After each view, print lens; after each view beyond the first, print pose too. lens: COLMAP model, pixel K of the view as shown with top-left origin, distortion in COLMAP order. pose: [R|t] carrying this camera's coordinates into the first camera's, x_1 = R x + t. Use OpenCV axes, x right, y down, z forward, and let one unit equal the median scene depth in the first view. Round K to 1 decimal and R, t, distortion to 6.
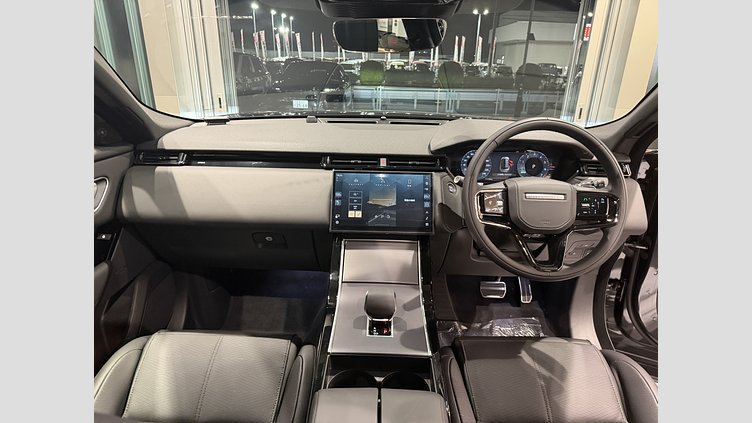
lens RADIAL K [[407.8, 0, 376.0], [0, 407.8, 211.5], [0, 0, 1]] dist [0.066689, -0.118410]
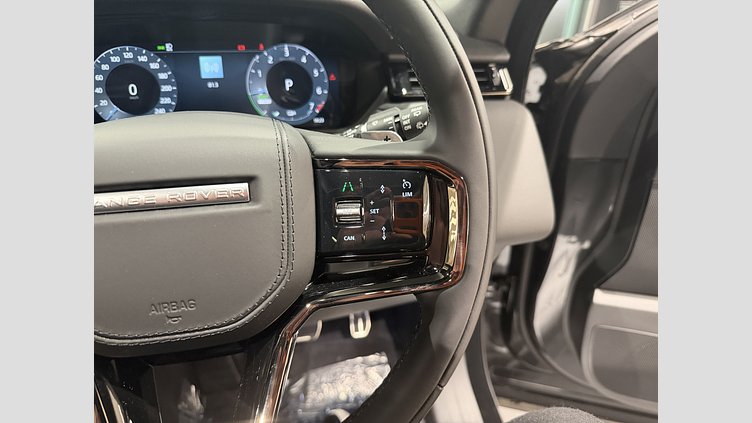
lens RADIAL K [[407.8, 0, 376.0], [0, 407.8, 211.5], [0, 0, 1]] dist [0.066689, -0.118410]
pose [[0.972776, -0.114037, 0.201747, 0.421724], [0.085688, 0.985849, 0.144079, -0.045055], [-0.215323, -0.122870, 0.968782, 0.663033]]
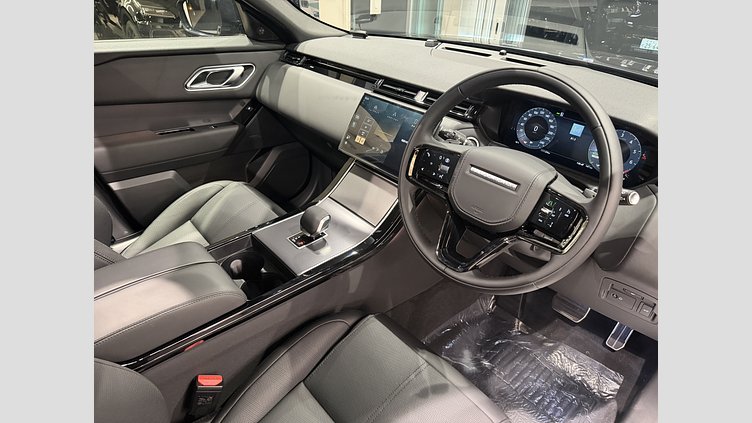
lens RADIAL K [[407.8, 0, 376.0], [0, 407.8, 211.5], [0, 0, 1]] dist [0.066689, -0.118410]
pose [[0.667625, 0.377967, -0.641418, 0.666866], [-0.275595, 0.925810, 0.258695, -0.098249], [0.691609, 0.004061, 0.722260, 0.296176]]
